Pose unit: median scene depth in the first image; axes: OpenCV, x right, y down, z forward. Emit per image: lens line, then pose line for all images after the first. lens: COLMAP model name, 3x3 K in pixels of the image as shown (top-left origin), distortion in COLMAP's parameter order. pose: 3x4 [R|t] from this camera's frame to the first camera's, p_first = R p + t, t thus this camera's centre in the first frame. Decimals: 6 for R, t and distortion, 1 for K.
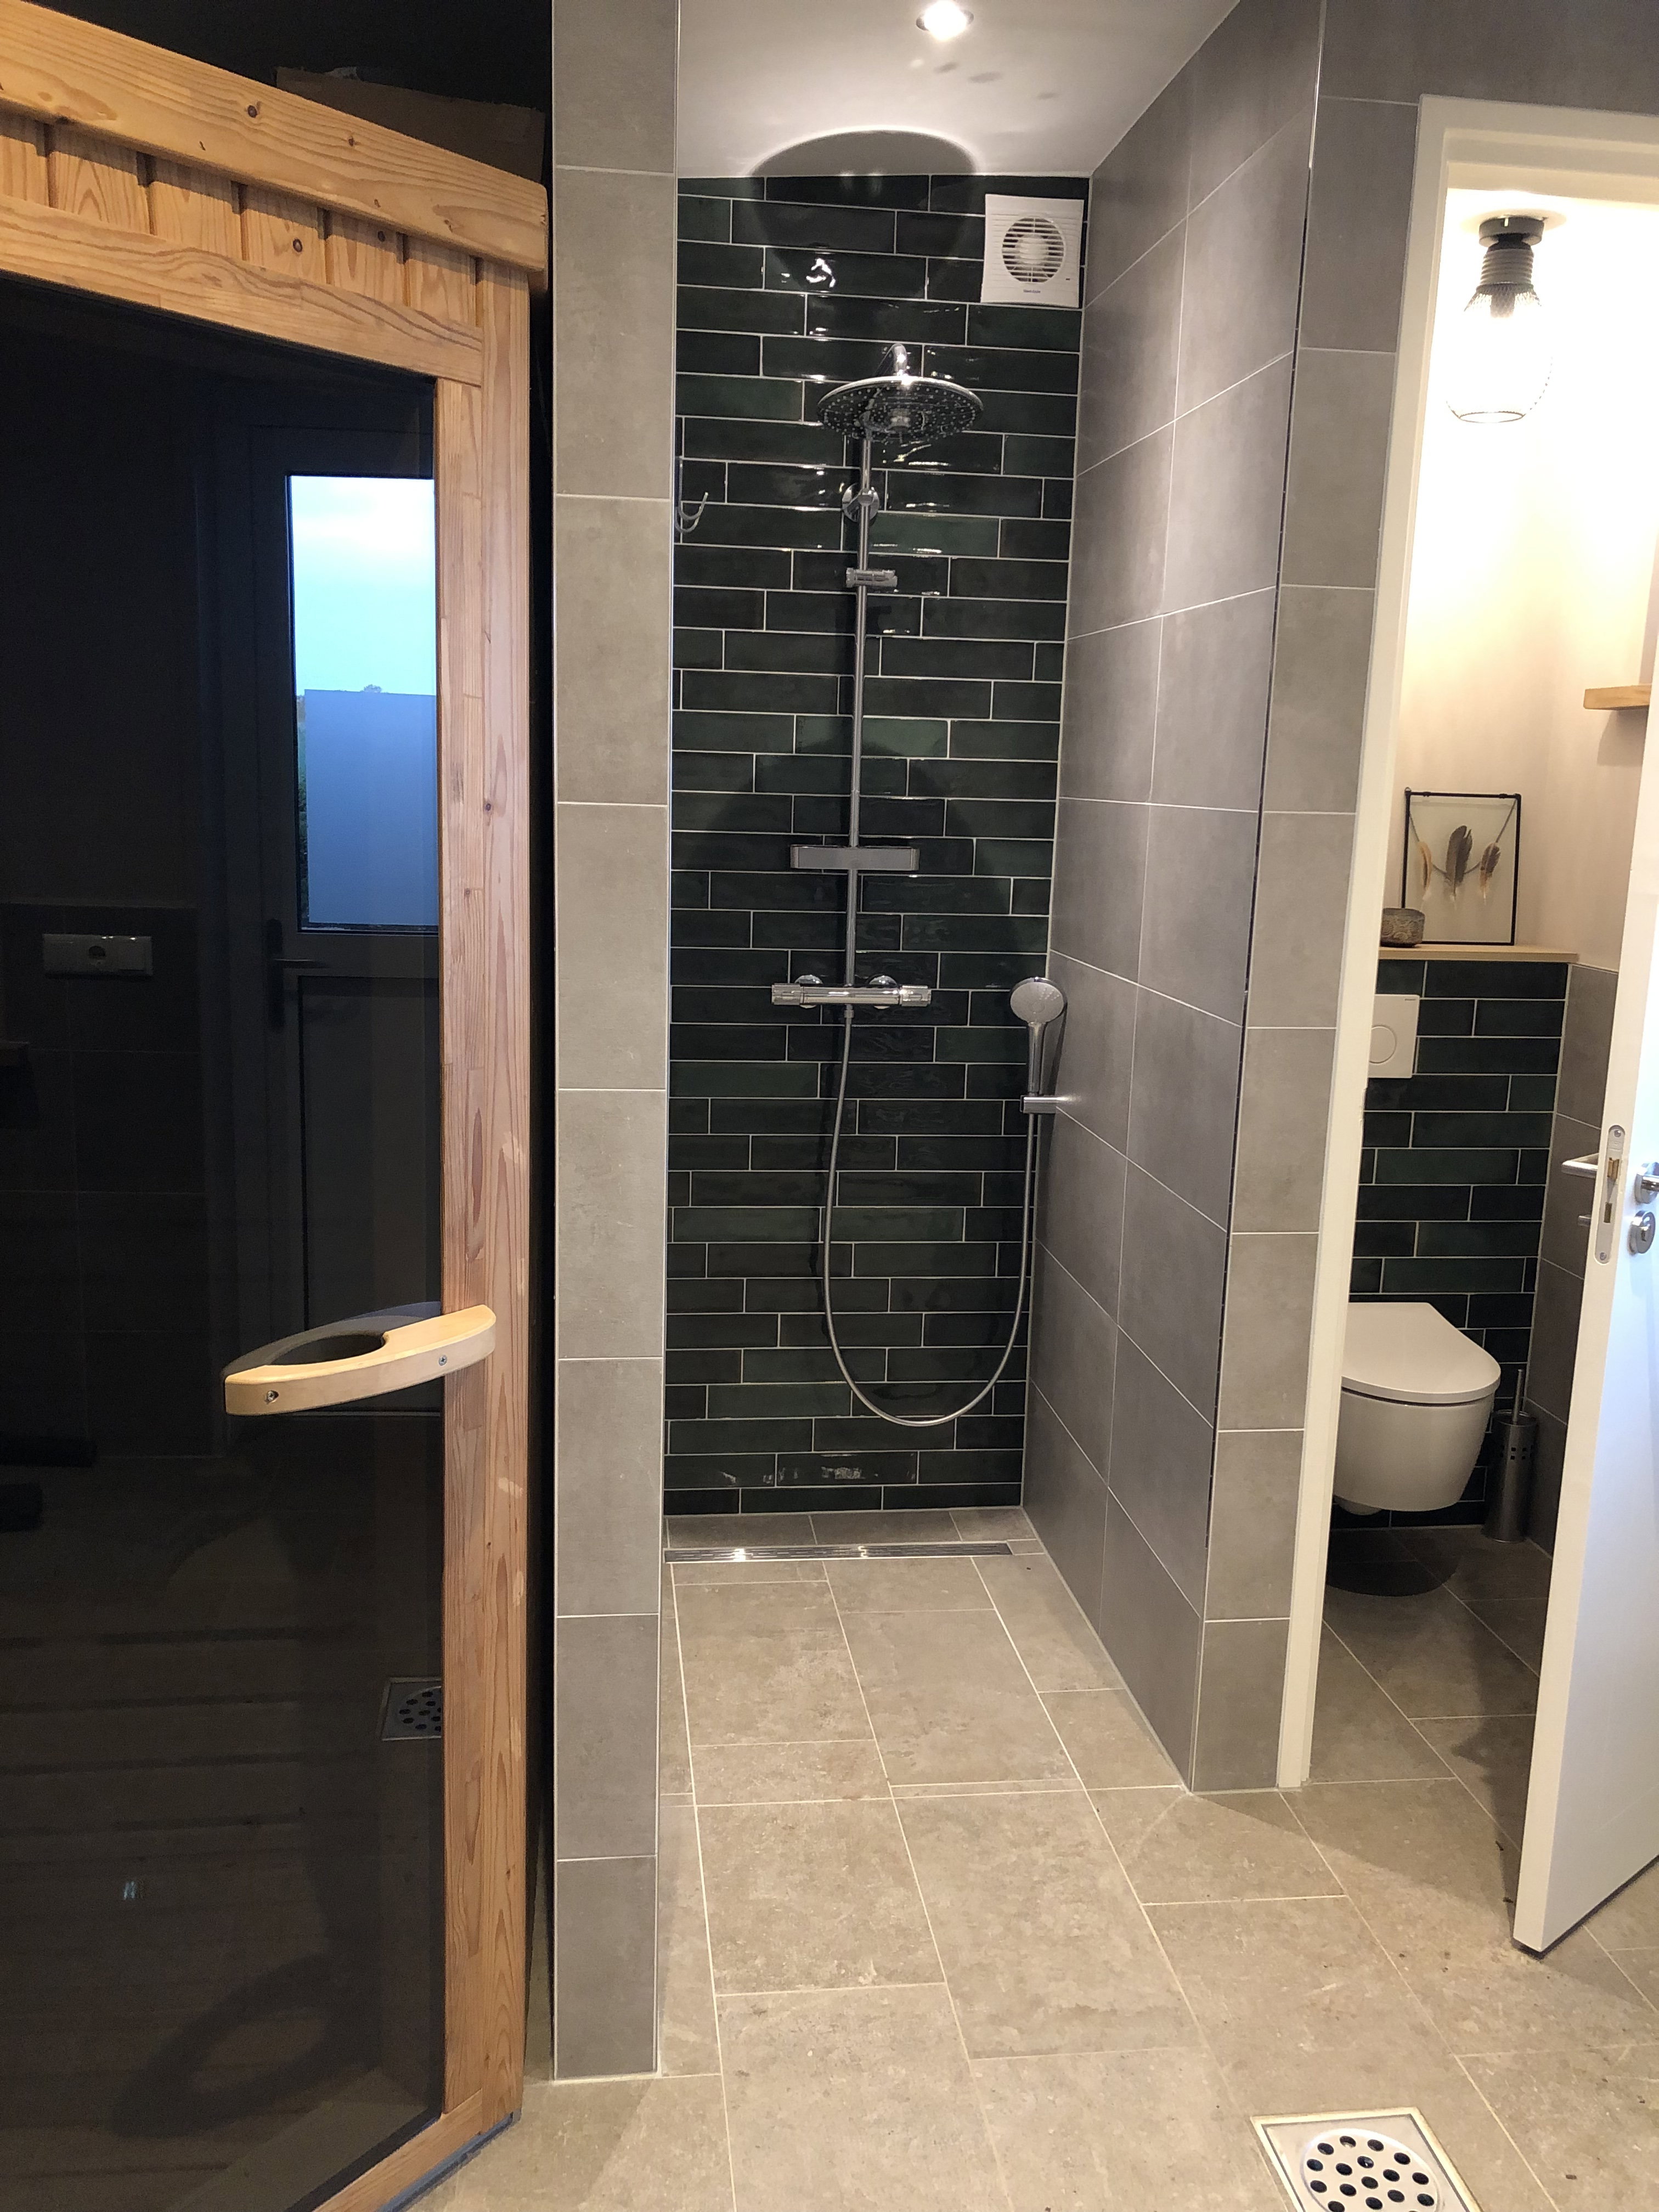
lens RADIAL K [[1776.0, 0, 843.9], [0, 1776.0, 1118.0], [0, 0, 1]] dist [0.045375, -0.049684]
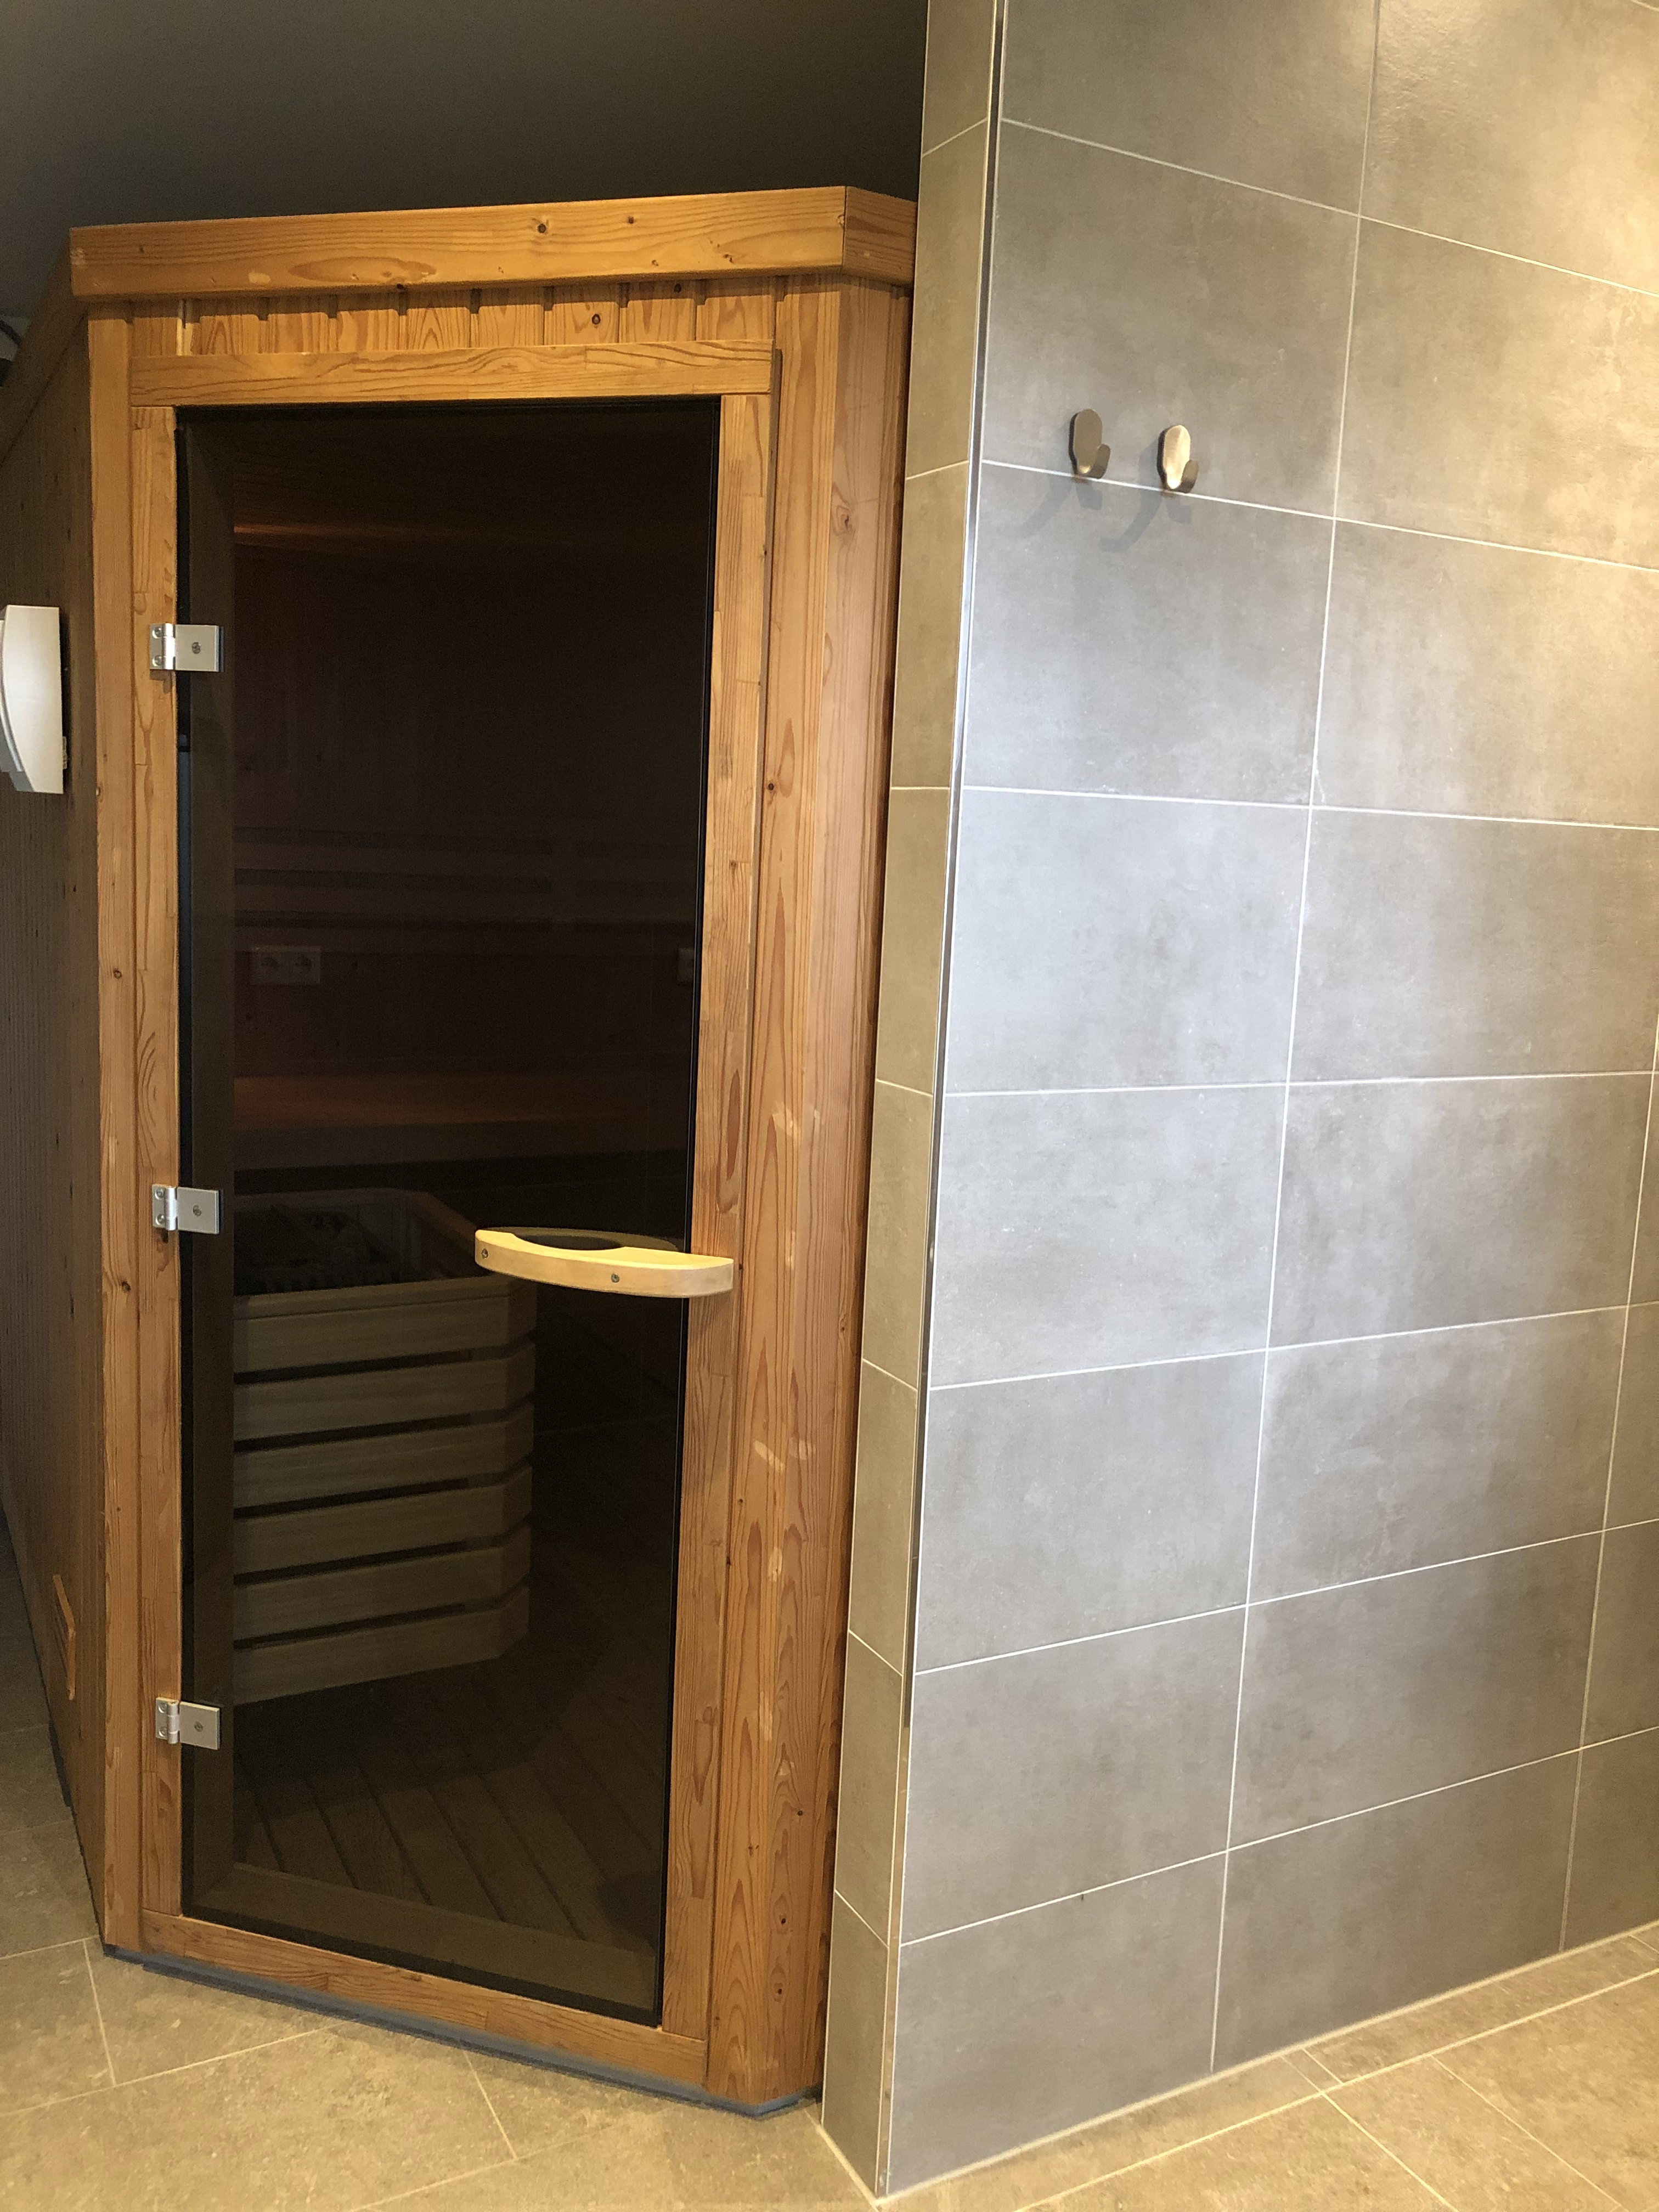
lens RADIAL K [[1776.0, 0, 847.6], [0, 1776.0, 1094.5], [0, 0, 1]] dist [0.045375, -0.049684]
pose [[0.376029, 0.112370, -0.919769, 0.852836], [-0.211574, 0.976810, 0.032841, -0.042474], [0.902130, 0.182250, 0.391084, 0.701205]]
